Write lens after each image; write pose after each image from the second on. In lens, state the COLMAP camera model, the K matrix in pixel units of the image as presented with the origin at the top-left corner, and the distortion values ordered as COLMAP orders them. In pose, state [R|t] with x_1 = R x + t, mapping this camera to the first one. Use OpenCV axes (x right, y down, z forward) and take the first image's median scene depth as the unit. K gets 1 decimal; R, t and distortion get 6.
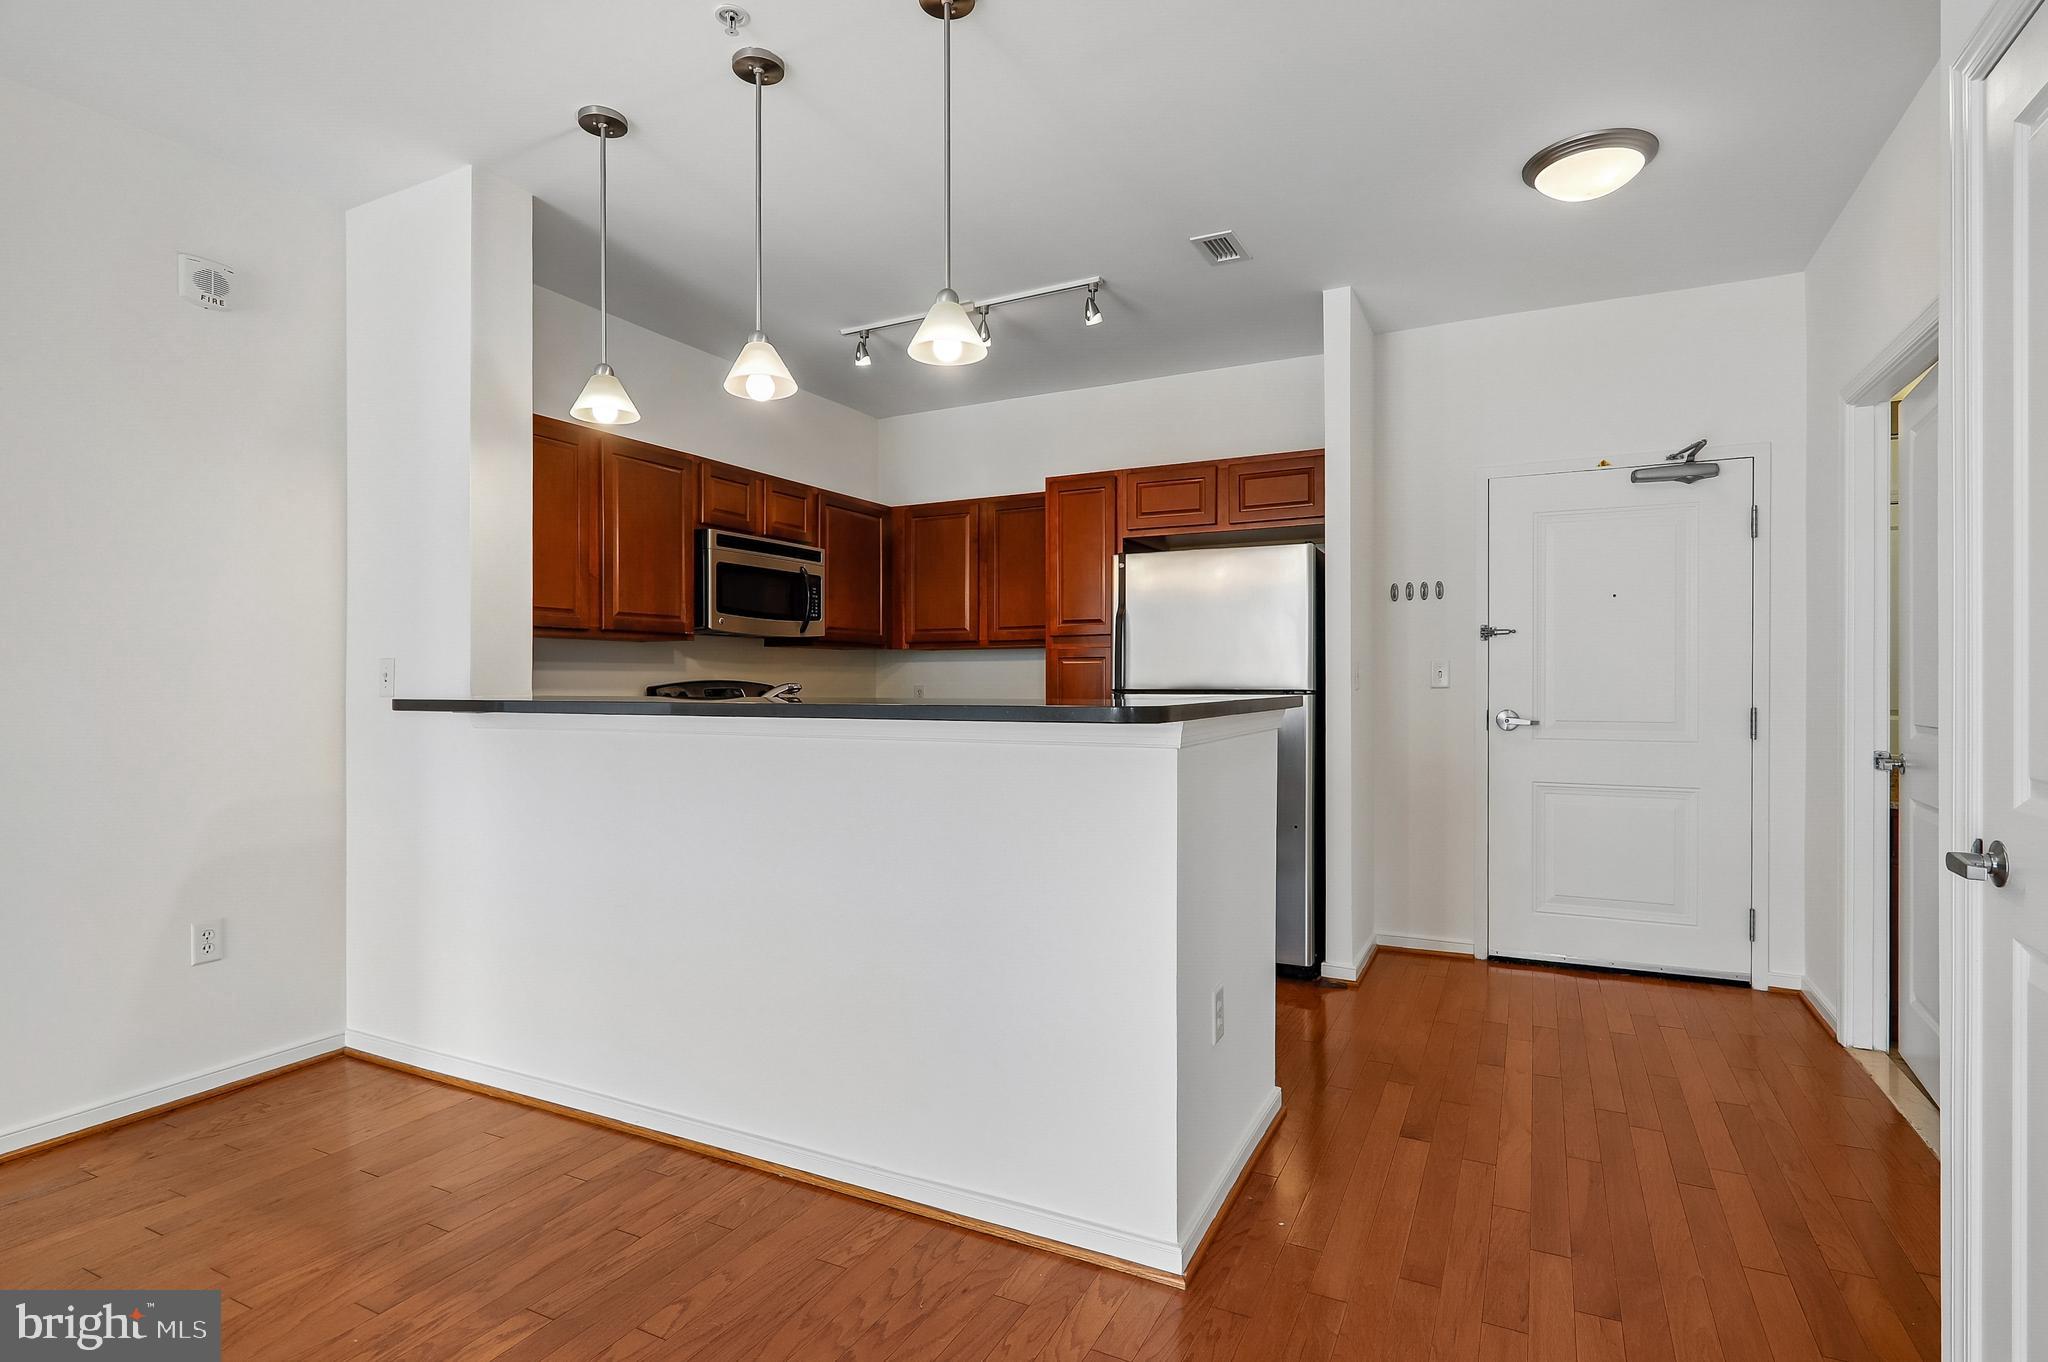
lens RADIAL K [[1015.9, 0, 1030.4], [0, 1015.9, 677.3], [0, 0, 1]] dist [-0.001683, 0.000099]
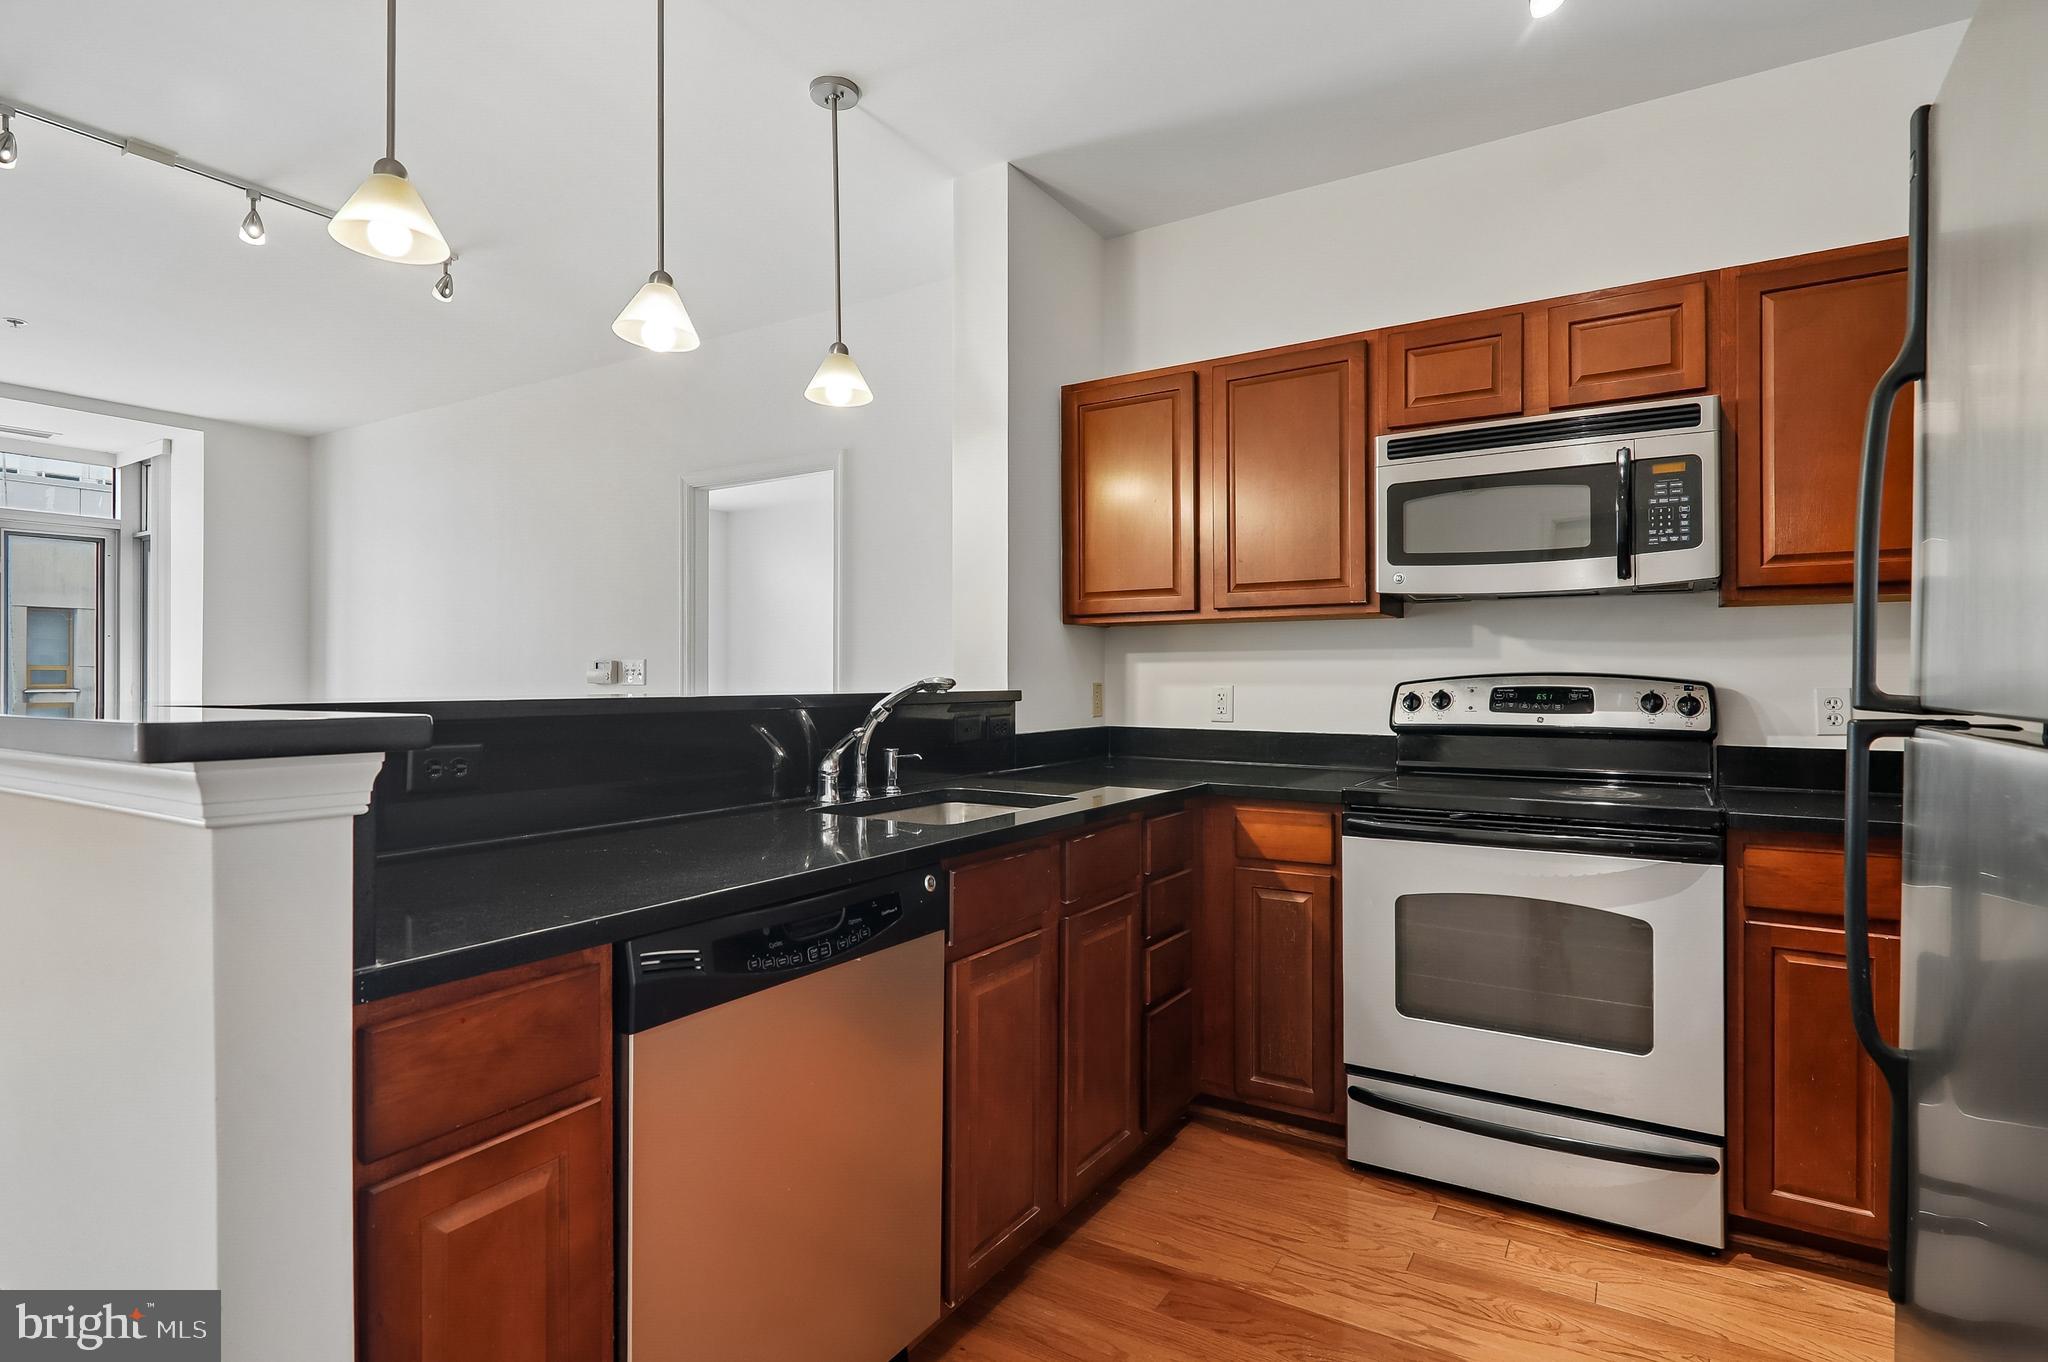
lens RADIAL K [[1015.9, 0, 1030.4], [0, 1015.9, 677.3], [0, 0, 1]] dist [-0.001683, 0.000099]
pose [[-0.084369, 0.001419, -0.996434, 0.340176], [0.004334, 0.999990, 0.001058, 0.004375], [0.996425, -0.004229, -0.084375, 0.825261]]
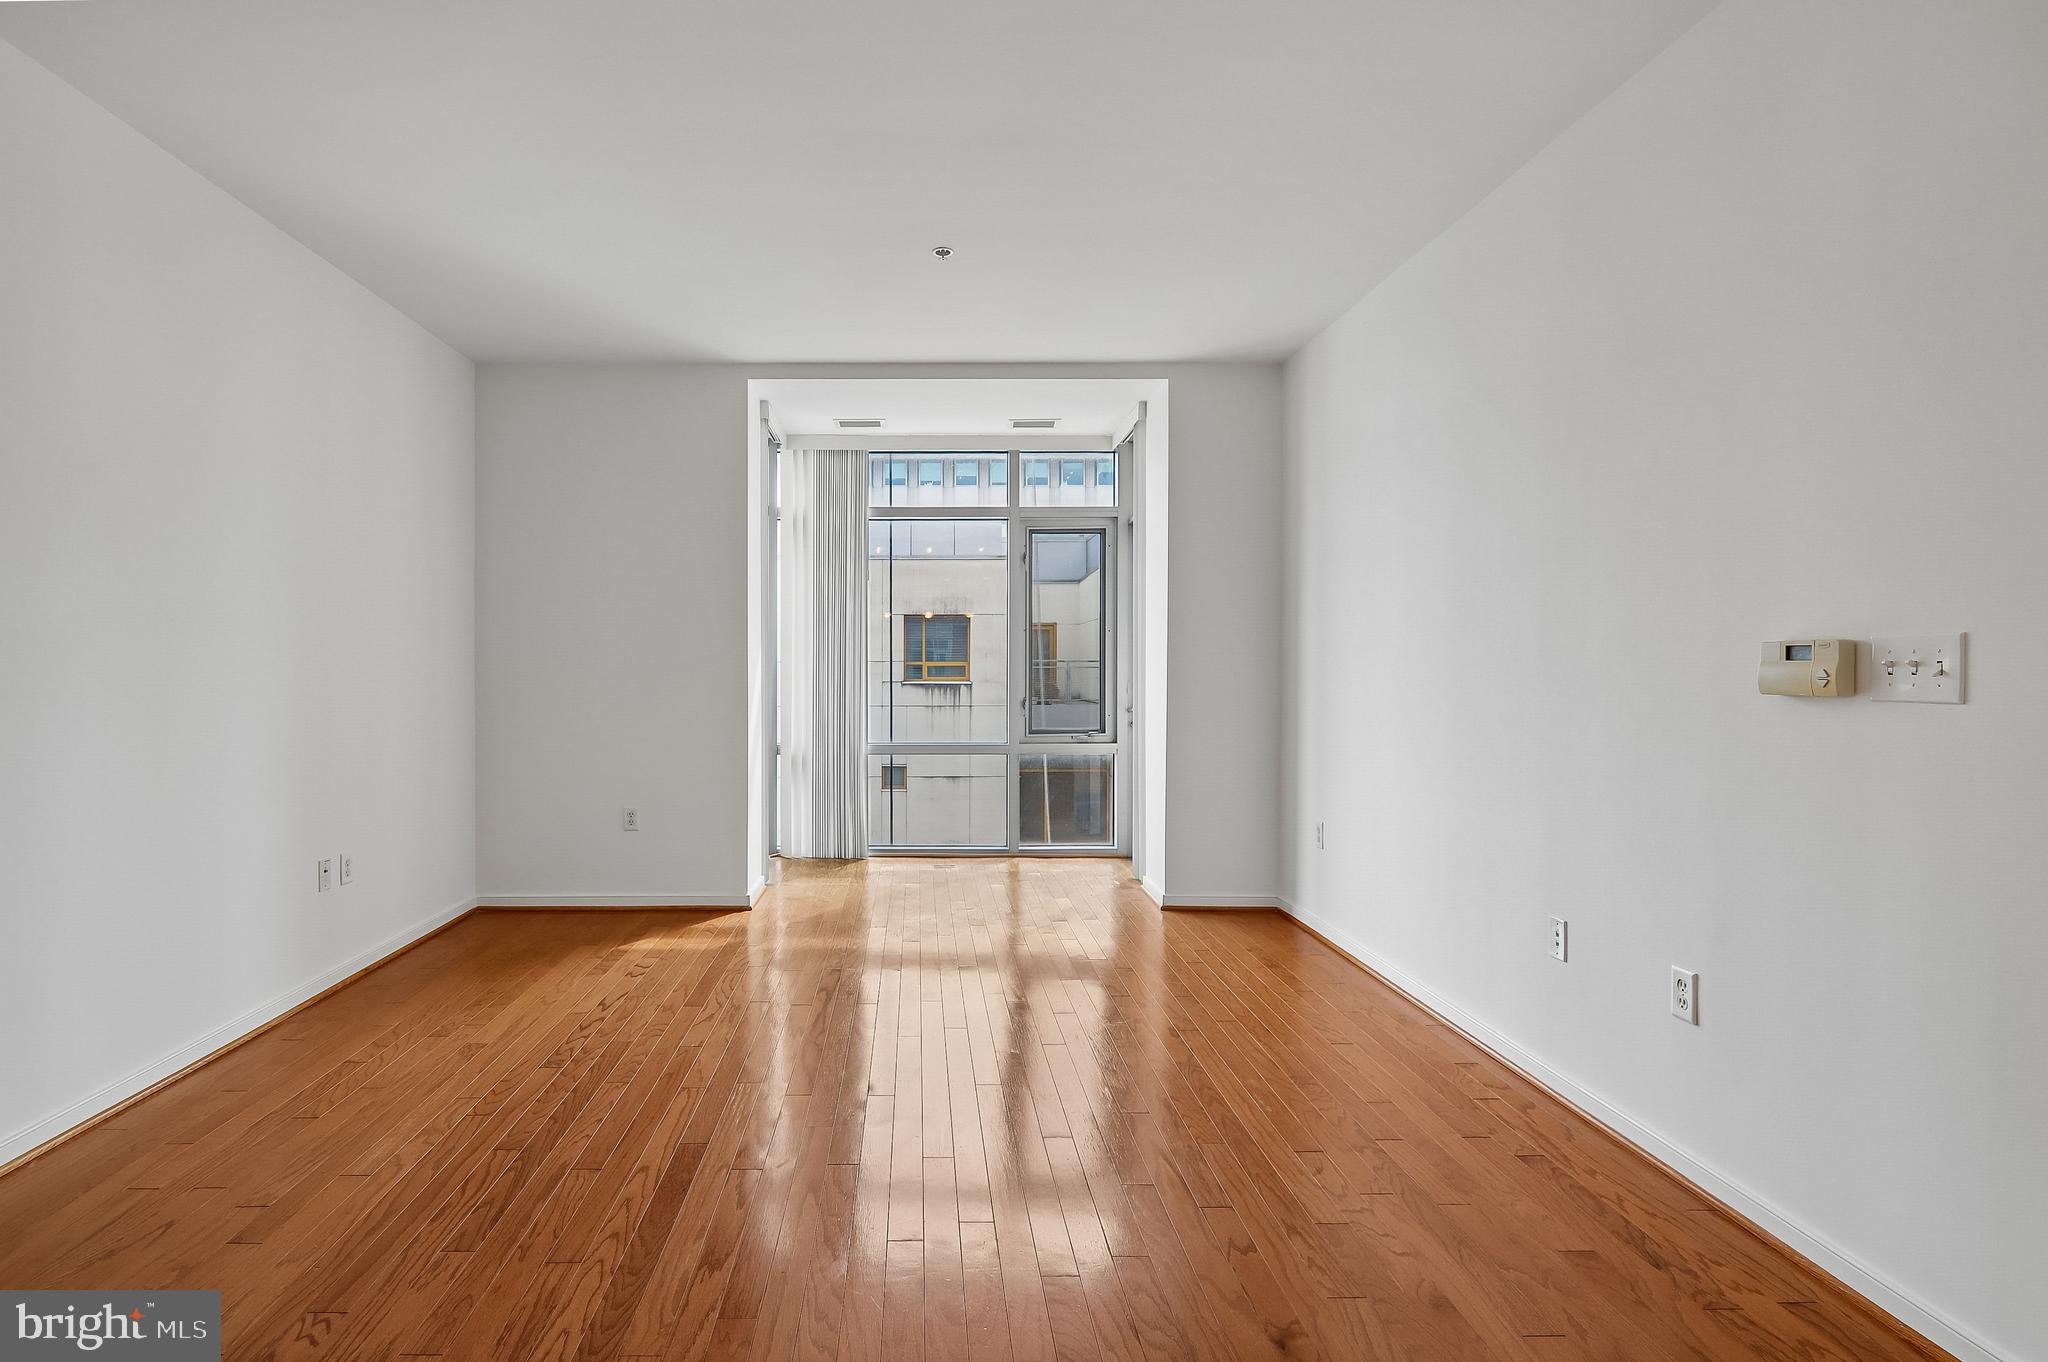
lens RADIAL K [[1024.1, 0, 924.6], [0, 1024.1, 679.6], [0, 0, 1]] dist [-0.003516, -0.000304]
pose [[-0.889217, 0.007355, -0.457426, -0.191331], [0.005636, 0.999971, 0.005123, -0.001833], [0.457451, 0.001977, -0.889233, 0.473844]]
